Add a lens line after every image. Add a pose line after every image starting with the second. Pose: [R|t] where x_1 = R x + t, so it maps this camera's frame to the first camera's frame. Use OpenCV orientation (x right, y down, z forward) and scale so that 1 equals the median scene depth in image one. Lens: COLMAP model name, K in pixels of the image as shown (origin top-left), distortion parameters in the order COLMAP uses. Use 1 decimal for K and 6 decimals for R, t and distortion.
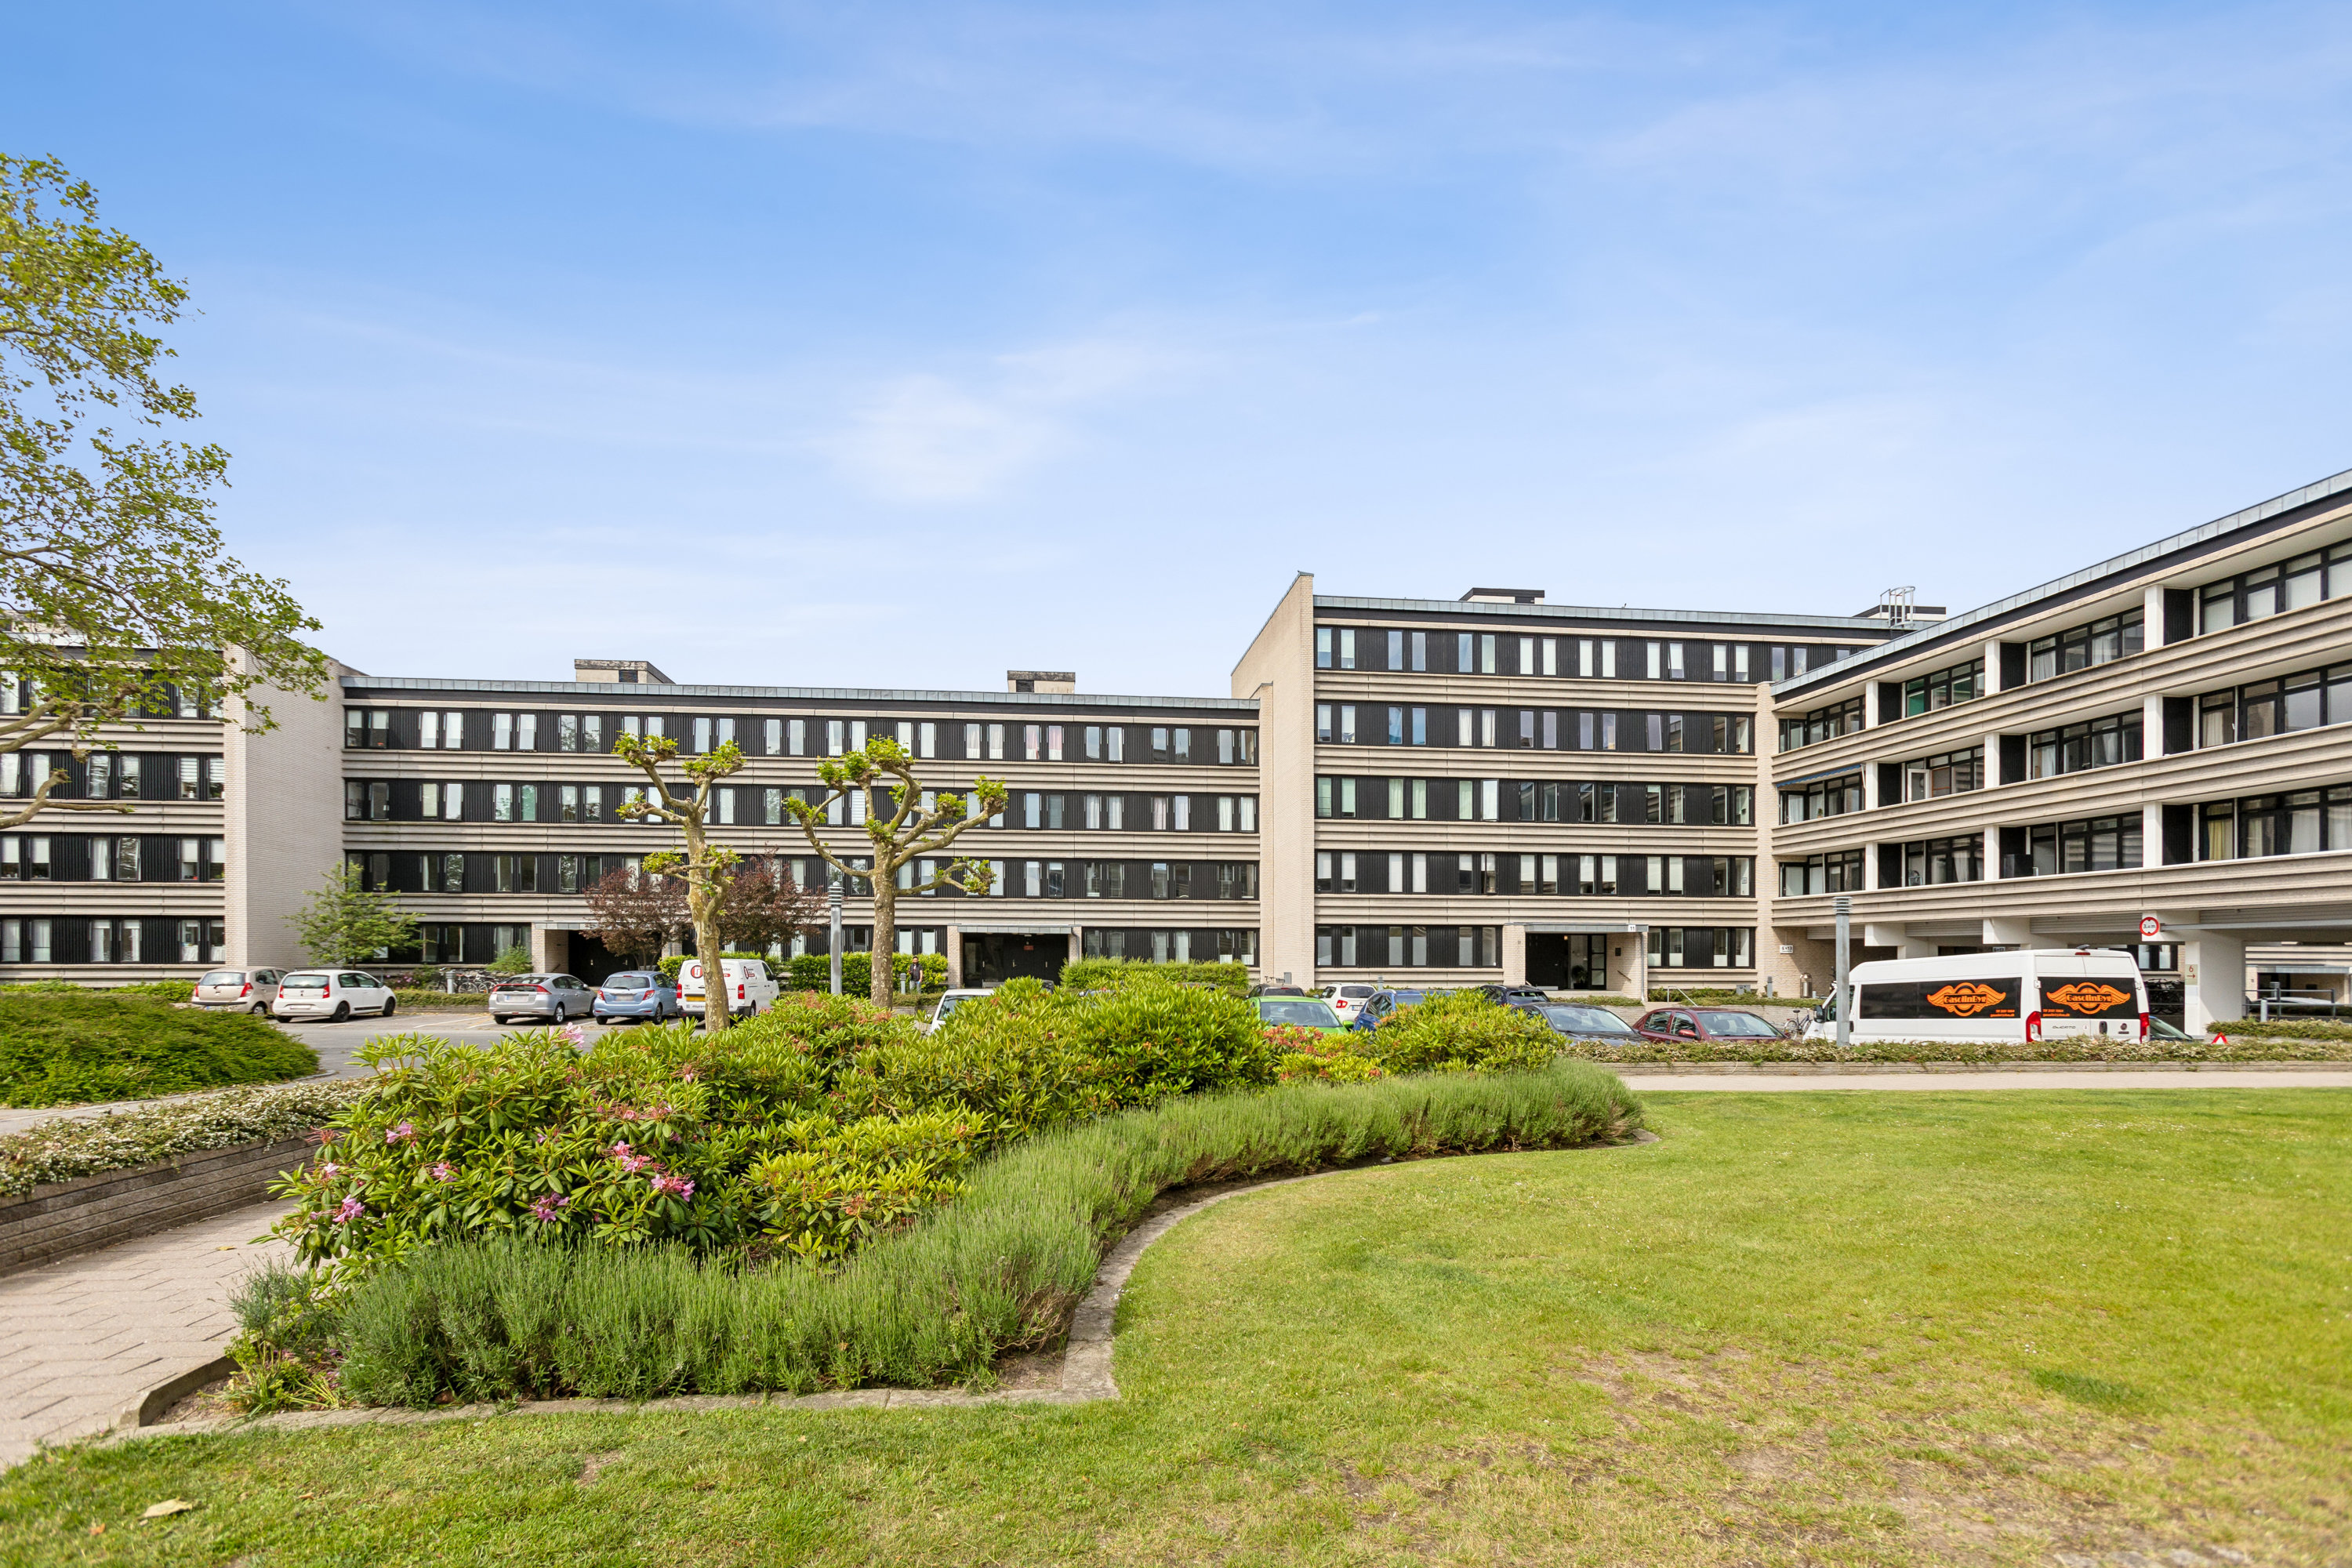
lens RADIAL K [[1096.4, 0, 1175.2], [0, 1096.4, 739.6], [0, 0, 1]] dist [0.000661, 0.000270]
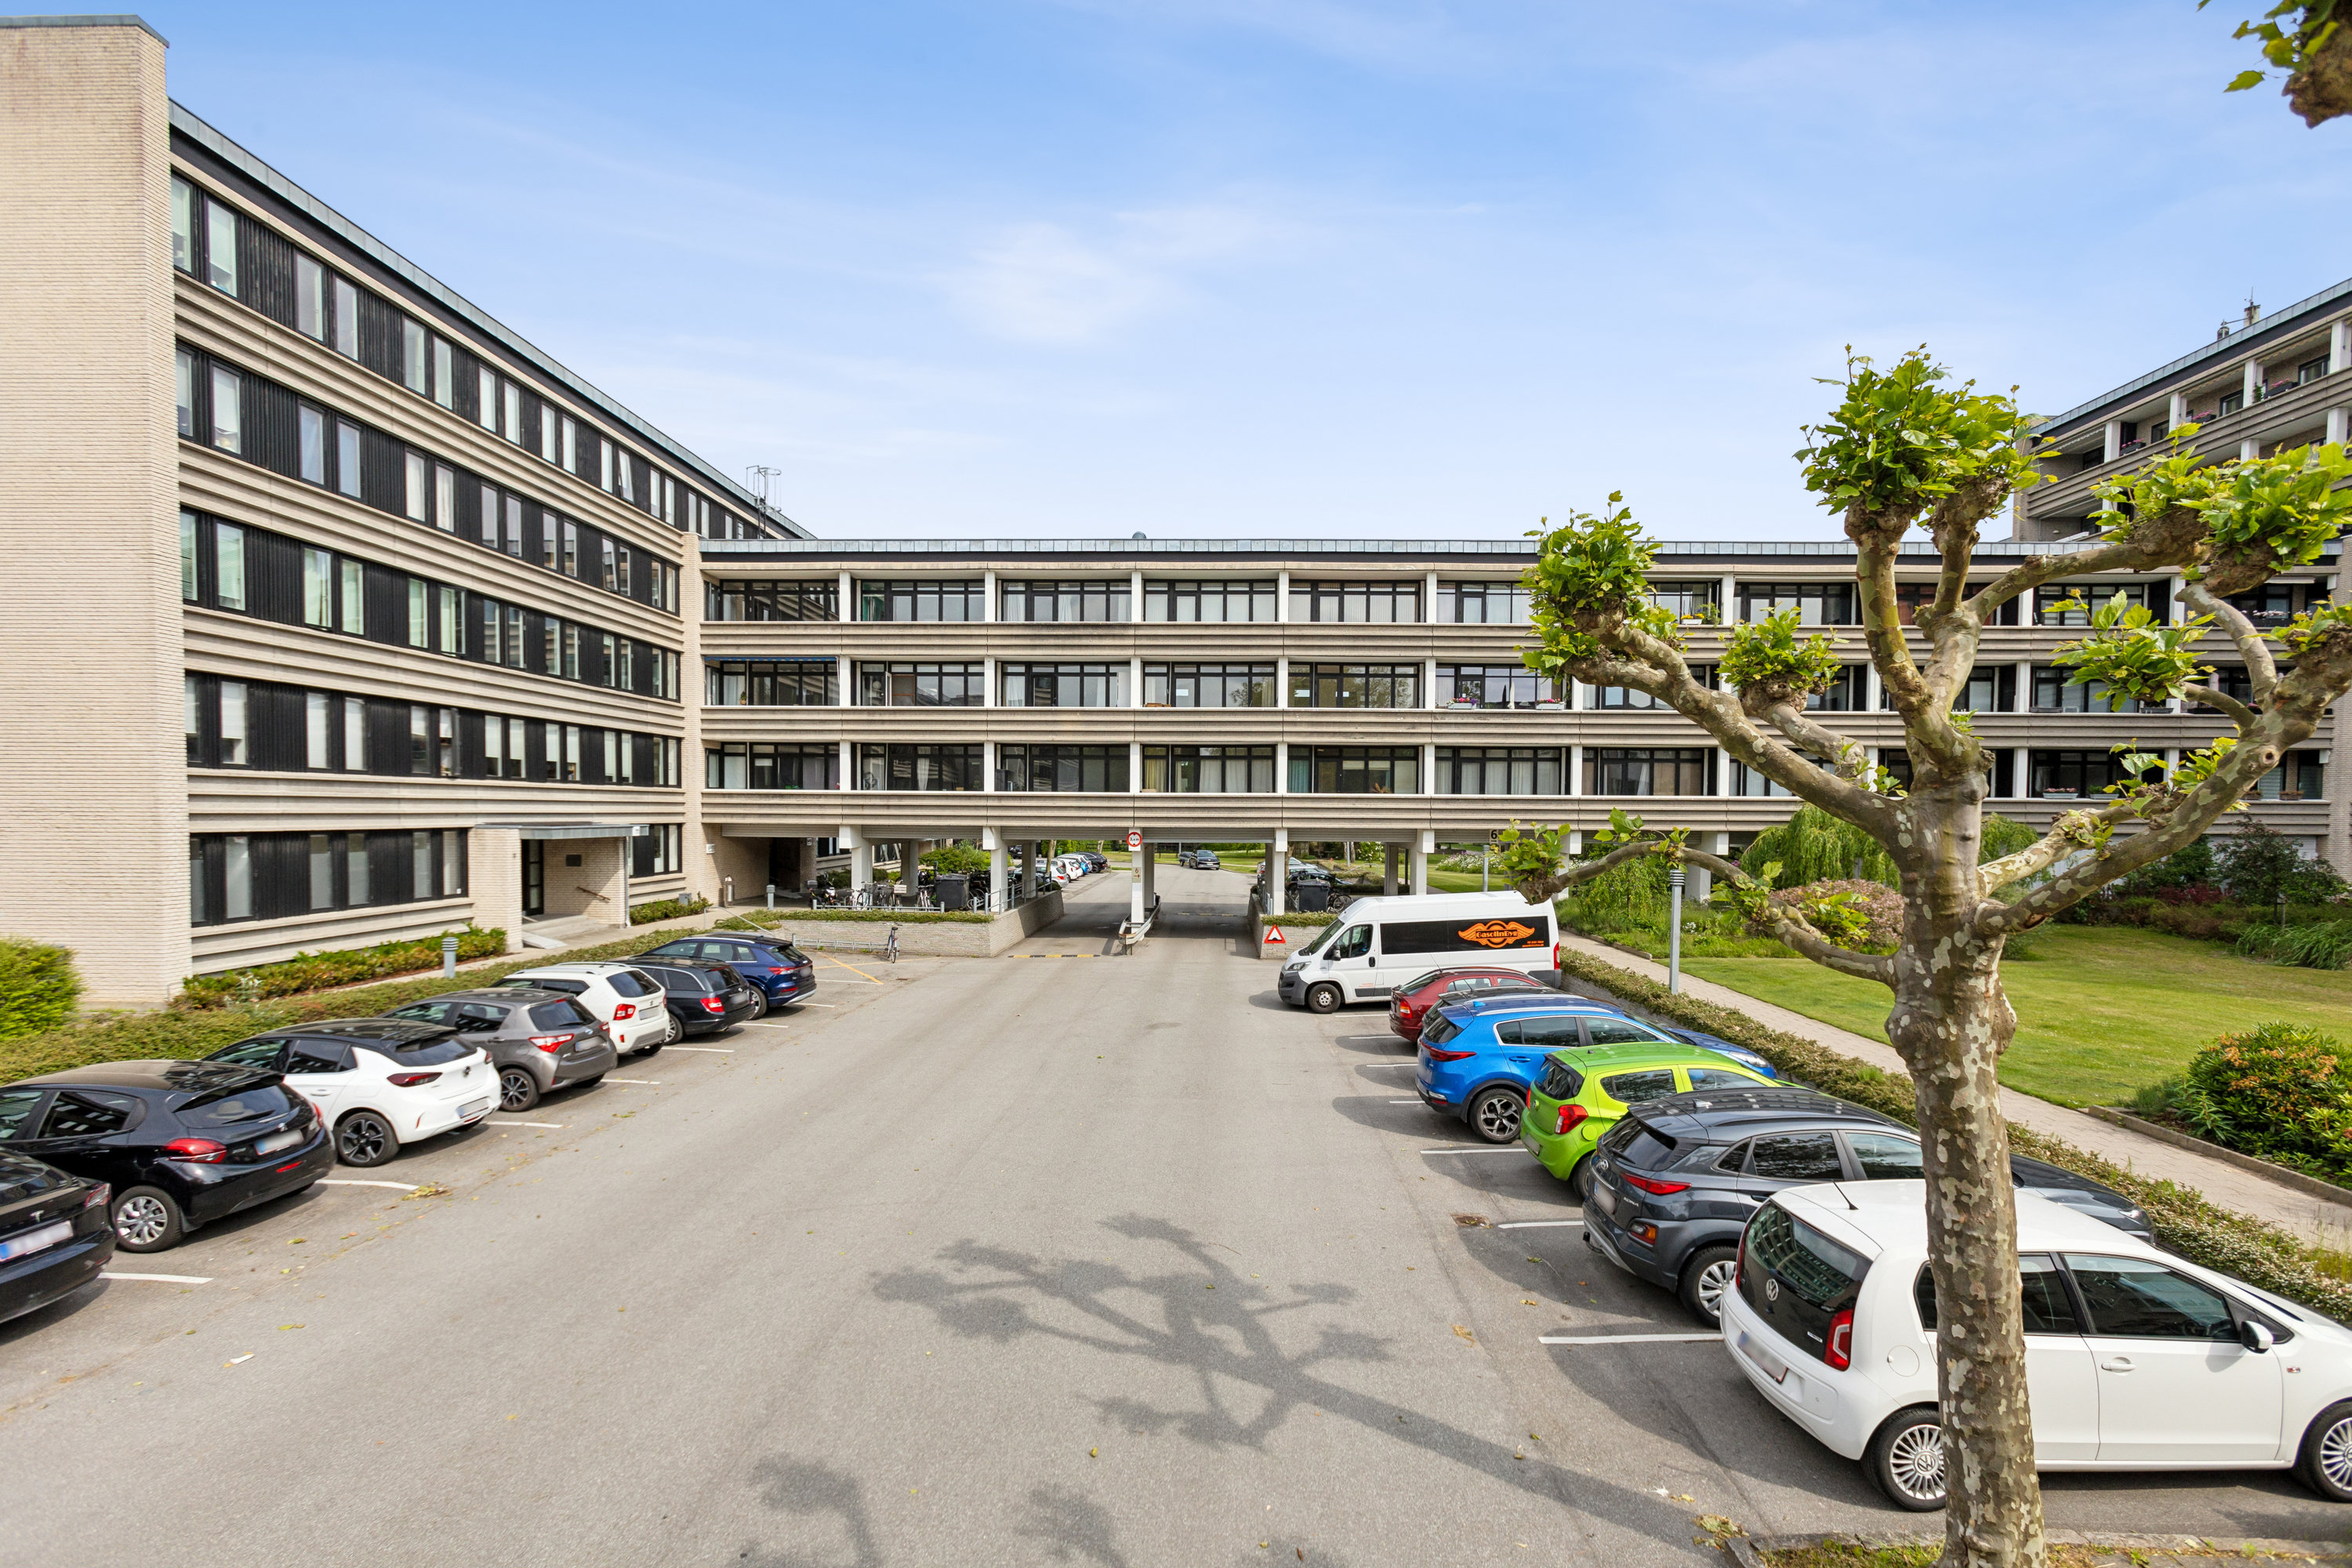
lens RADIAL K [[1096.4, 0, 1175.2], [0, 1096.4, 739.6], [0, 0, 1]] dist [0.000661, 0.000270]
pose [[0.158743, 0.063363, 0.985285, -0.242339], [-0.203094, 0.978693, -0.030218, 0.057599], [-0.966206, -0.195308, 0.168229, 0.509722]]
